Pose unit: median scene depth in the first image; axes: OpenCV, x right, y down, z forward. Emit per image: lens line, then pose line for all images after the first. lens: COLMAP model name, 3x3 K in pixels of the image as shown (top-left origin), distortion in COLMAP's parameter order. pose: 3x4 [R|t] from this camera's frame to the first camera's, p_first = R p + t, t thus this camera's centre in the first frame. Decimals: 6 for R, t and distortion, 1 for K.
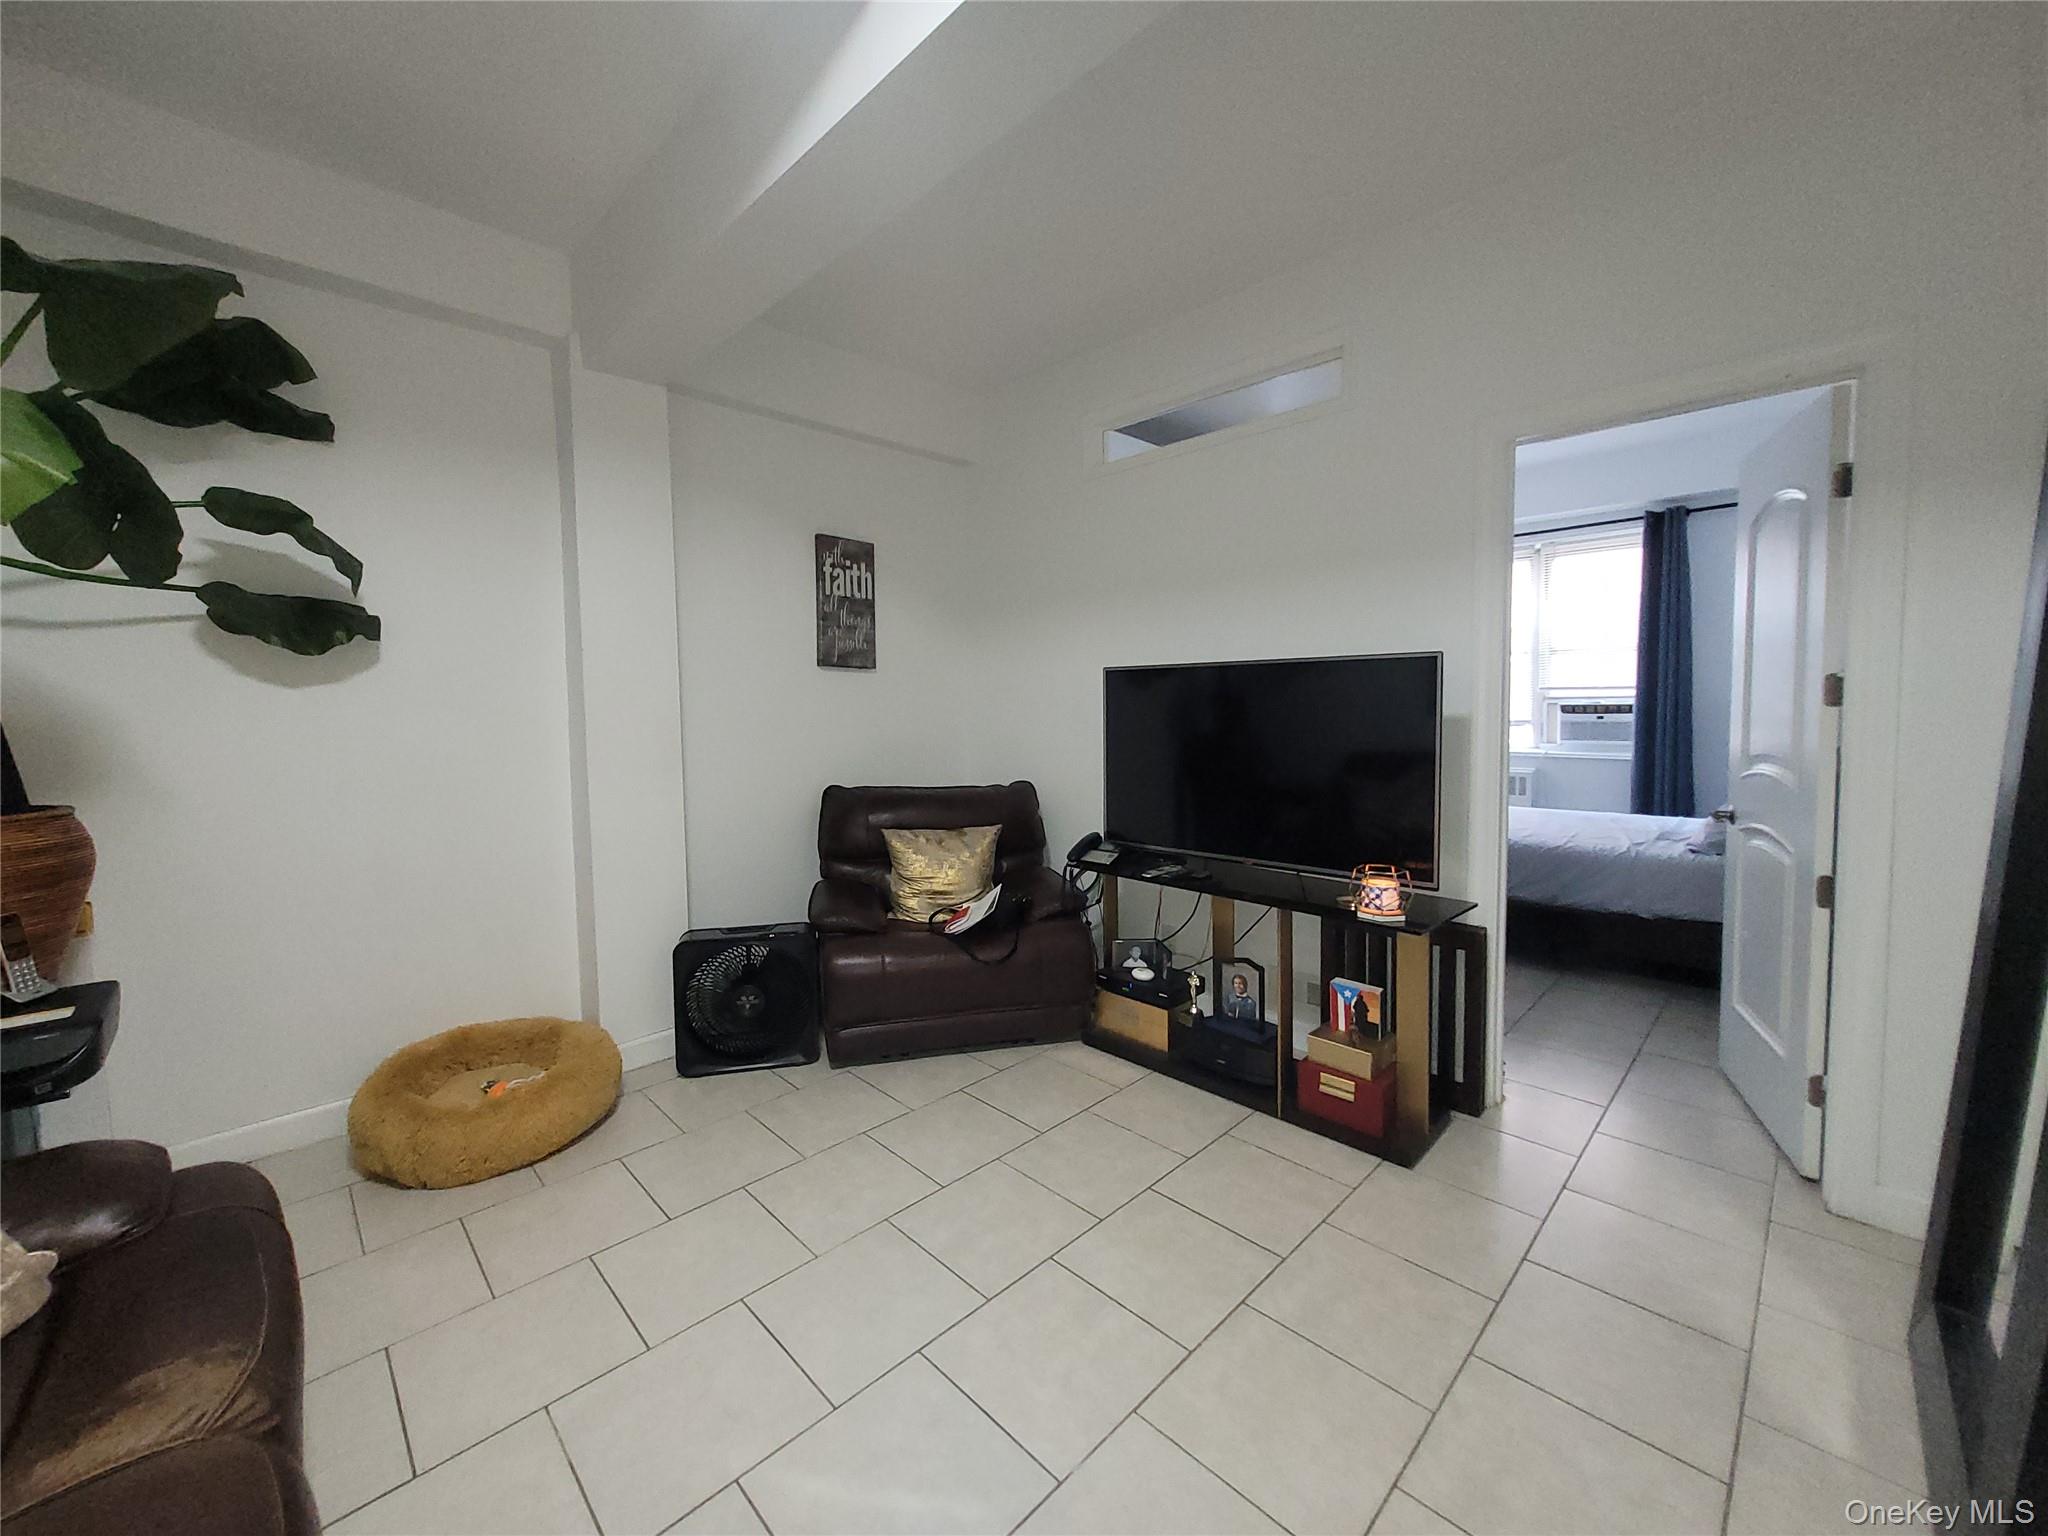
lens RADIAL K [[797.1, 0, 983.4], [0, 797.1, 741.1], [0, 0, 1]] dist [-0.001663, -0.000330]
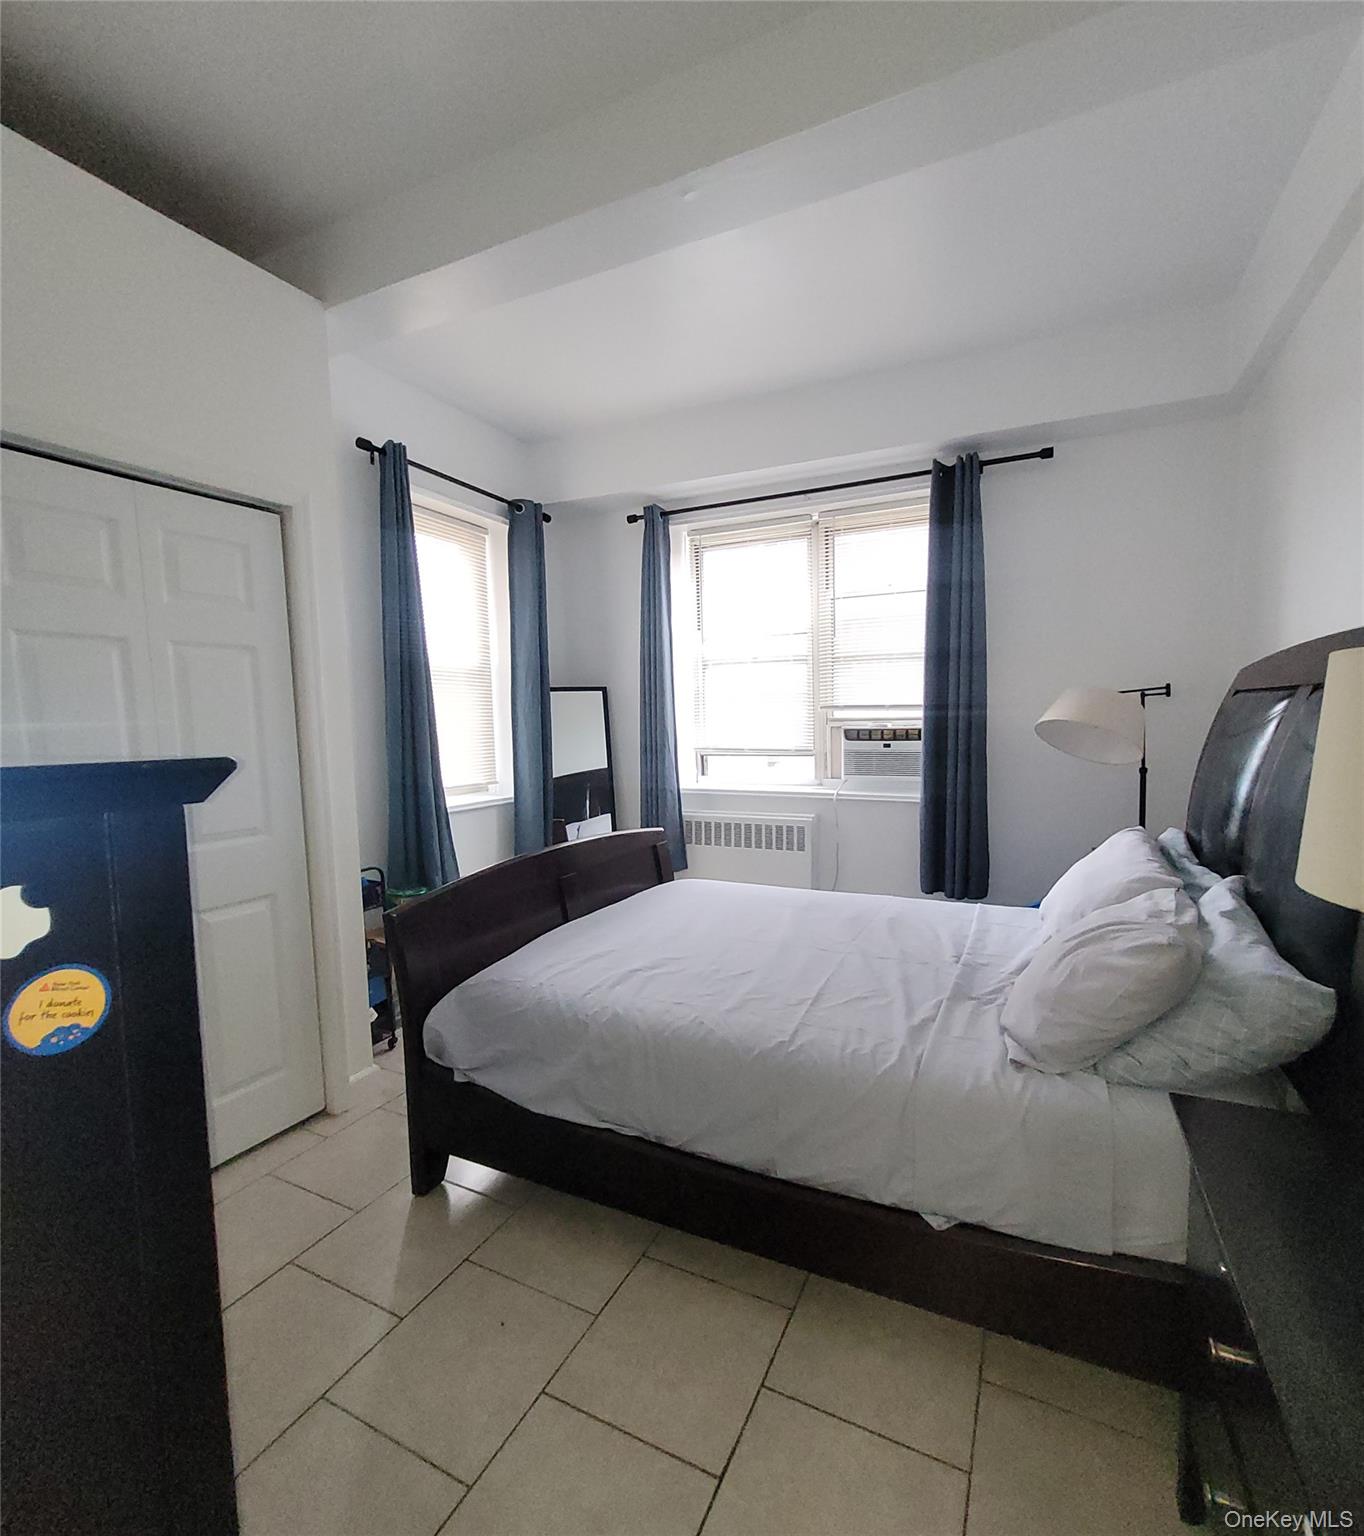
lens RADIAL K [[725.3, 0, 680.8], [0, 725.3, 777.8], [0, 0, 1]] dist [0.002484, 0.000173]
pose [[0.937498, -0.025394, 0.347063, 0.348083], [0.014964, 0.999353, 0.032701, -0.025335], [-0.347669, -0.025463, 0.937271, 0.415385]]
